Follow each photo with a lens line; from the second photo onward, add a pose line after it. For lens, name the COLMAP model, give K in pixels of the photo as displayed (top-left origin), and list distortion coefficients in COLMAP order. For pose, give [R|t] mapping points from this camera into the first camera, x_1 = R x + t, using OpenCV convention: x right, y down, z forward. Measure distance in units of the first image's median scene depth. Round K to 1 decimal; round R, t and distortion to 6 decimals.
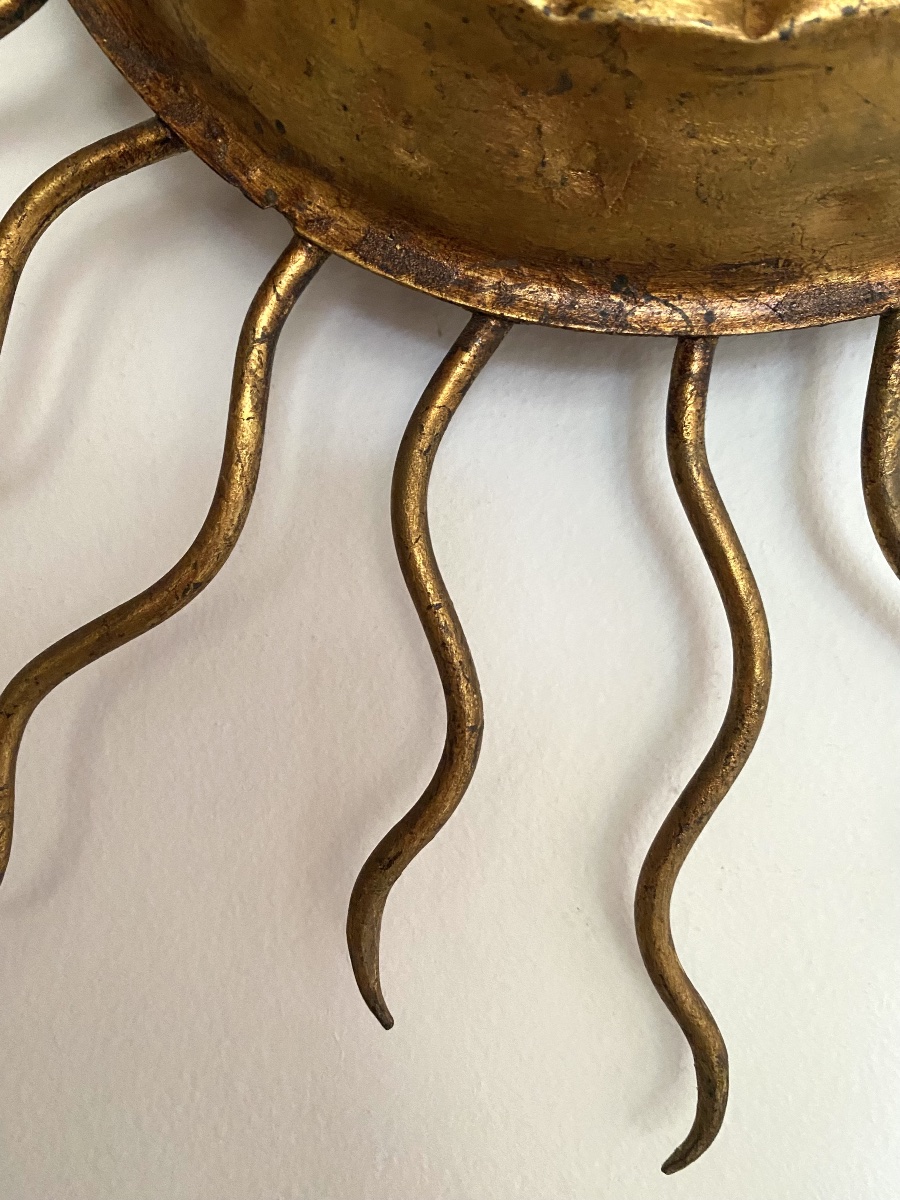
lens RADIAL K [[895.4, 0, 449.3], [0, 895.4, 594.0], [0, 0, 1]] dist [-0.033125, 0.001802]
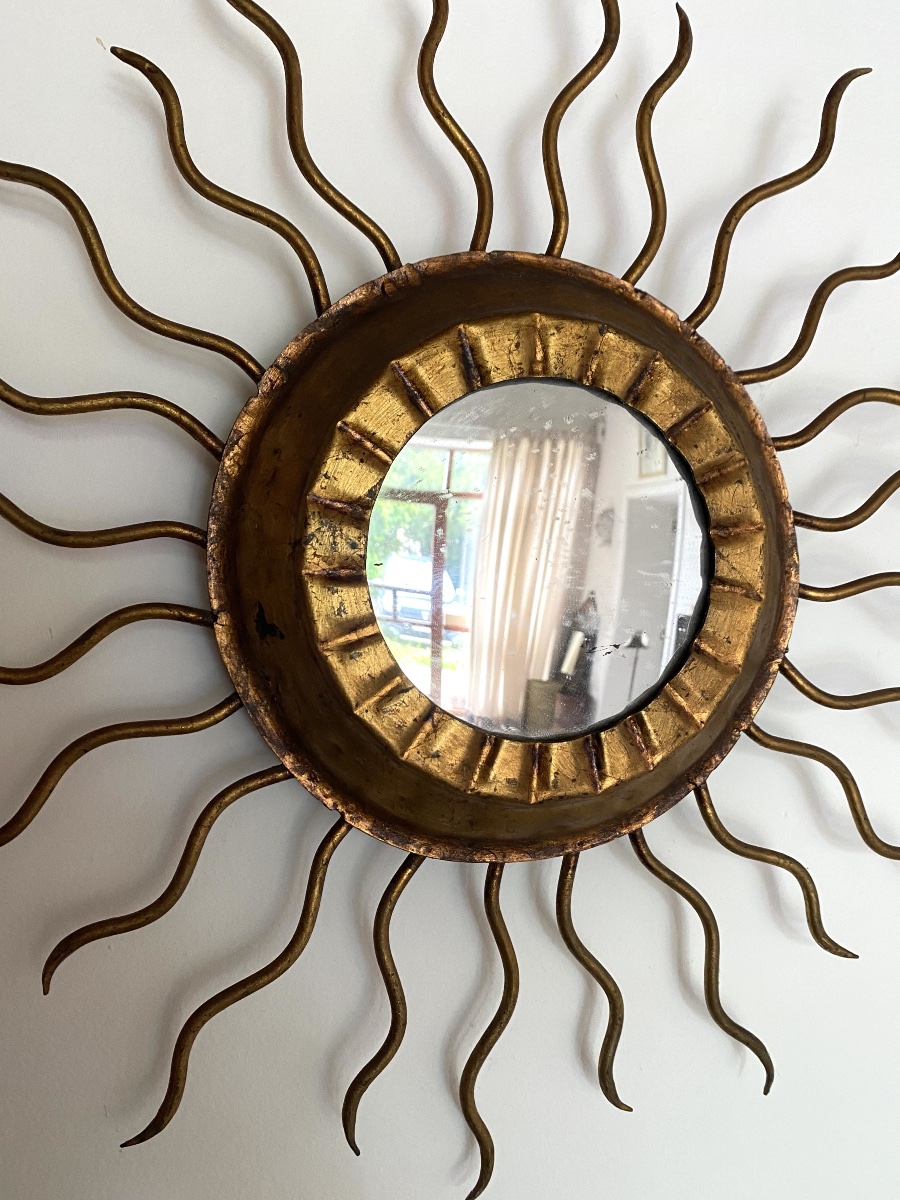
lens RADIAL K [[912.3, 0, 447.6], [0, 912.3, 596.4], [0, 0, 1]] dist [-0.010615, -0.004133]
pose [[0.945239, 0.060931, 0.320640, -0.732109], [-0.050608, 0.997900, -0.040438, -0.924331], [-0.322431, 0.021996, 0.946338, -1.413566]]
